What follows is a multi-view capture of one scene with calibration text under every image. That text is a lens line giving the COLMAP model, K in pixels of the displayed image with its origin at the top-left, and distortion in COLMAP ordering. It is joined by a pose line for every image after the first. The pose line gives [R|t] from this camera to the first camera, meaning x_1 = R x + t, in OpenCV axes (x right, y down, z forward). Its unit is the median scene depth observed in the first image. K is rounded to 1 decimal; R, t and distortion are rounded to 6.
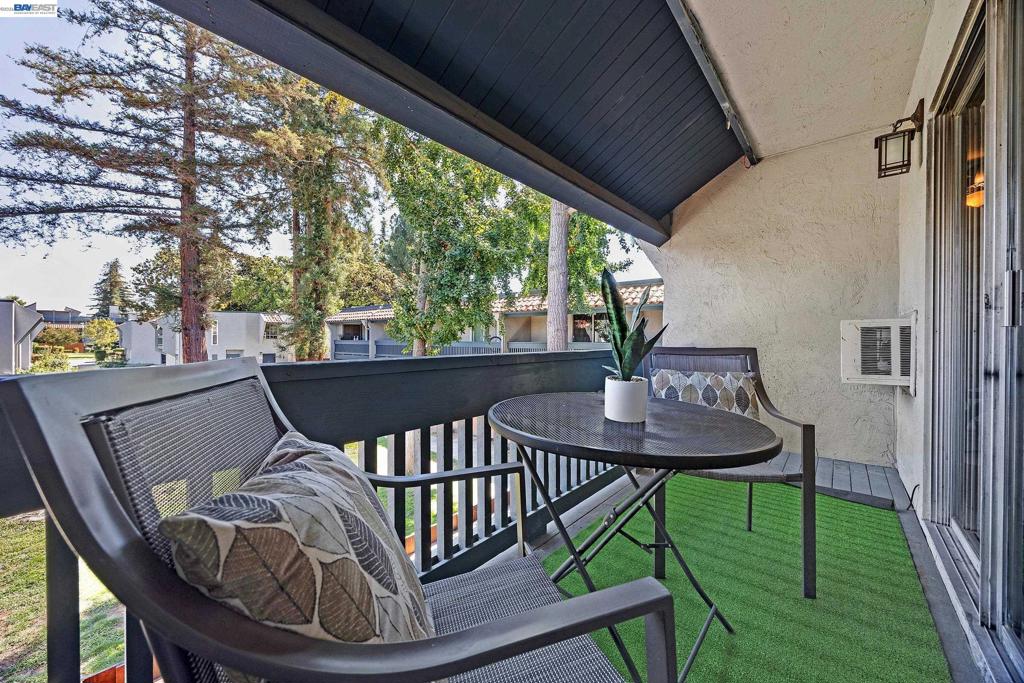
lens RADIAL K [[393.0, 0, 512.0], [0, 393.0, 341.5], [0, 0, 1]] dist [-0.000686, 0.000106]
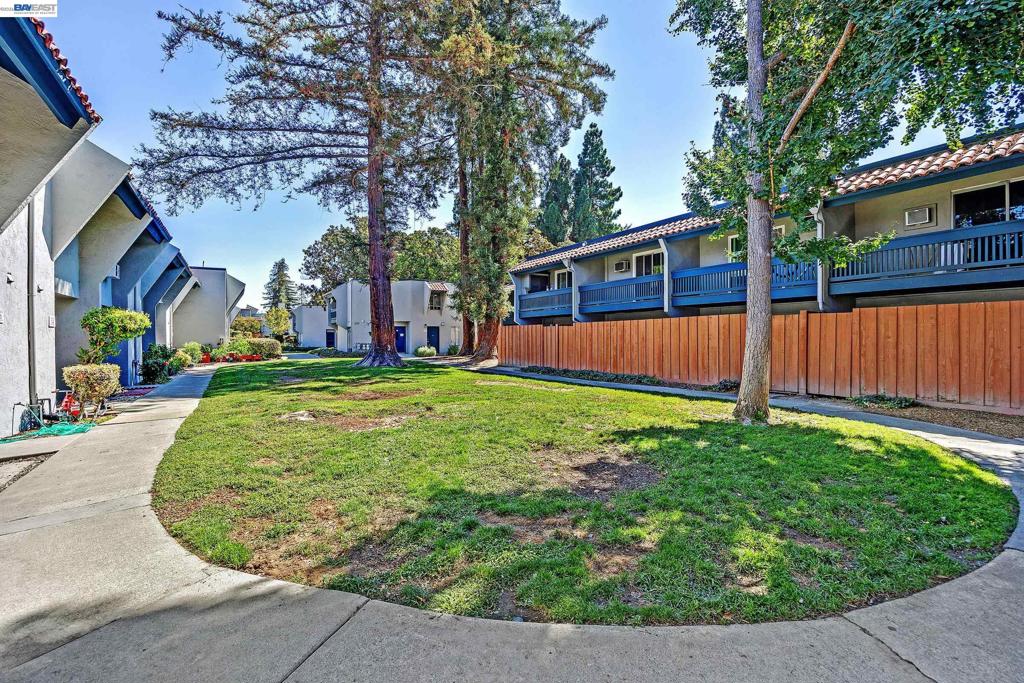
lens RADIAL K [[458.1, 0, 497.3], [0, 458.1, 341.2], [0, 0, 1]] dist [-0.001915, -0.000164]
pose [[0.942968, -0.009253, -0.332755, -0.182219], [0.006351, 0.999932, -0.009809, 0.101510], [0.332823, 0.007136, 0.942962, 0.092568]]
